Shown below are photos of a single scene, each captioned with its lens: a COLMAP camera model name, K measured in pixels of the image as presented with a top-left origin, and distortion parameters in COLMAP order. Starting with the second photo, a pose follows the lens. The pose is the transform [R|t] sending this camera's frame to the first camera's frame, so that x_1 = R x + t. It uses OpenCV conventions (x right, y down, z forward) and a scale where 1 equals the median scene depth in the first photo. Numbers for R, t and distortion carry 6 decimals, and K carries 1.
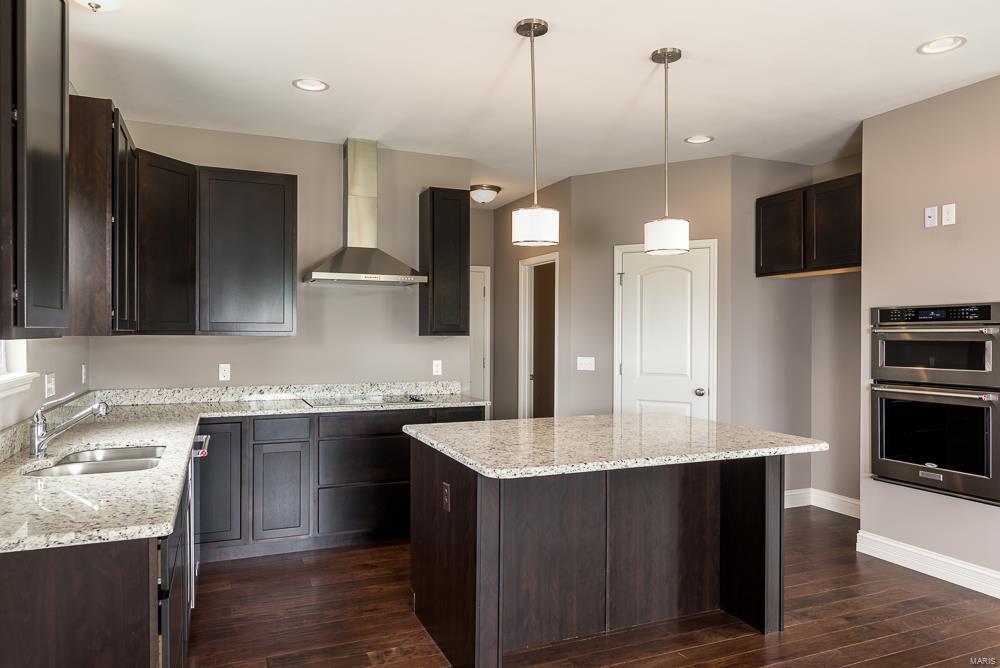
lens RADIAL K [[654.6, 0, 502.1], [0, 654.6, 338.2], [0, 0, 1]] dist [-0.000222, -0.000677]
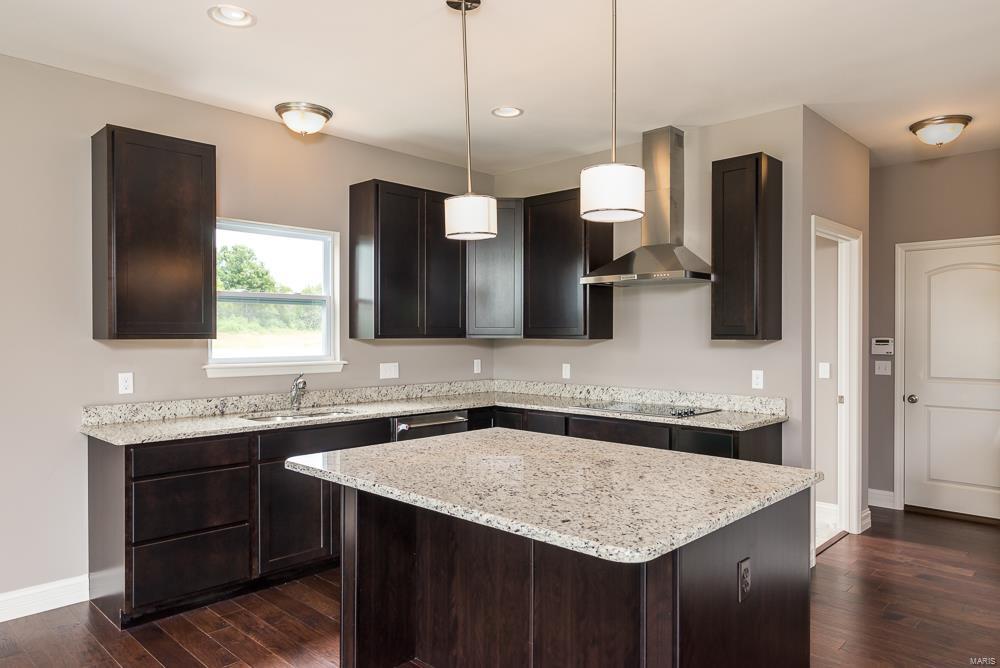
lens RADIAL K [[654.6, 0, 502.1], [0, 654.6, 338.2], [0, 0, 1]] dist [-0.000222, -0.000677]
pose [[0.403631, 0.001697, -0.914920, 0.575087], [-0.005760, 0.999983, -0.000687, -0.003880], [0.914904, 0.005547, 0.403634, 0.436708]]
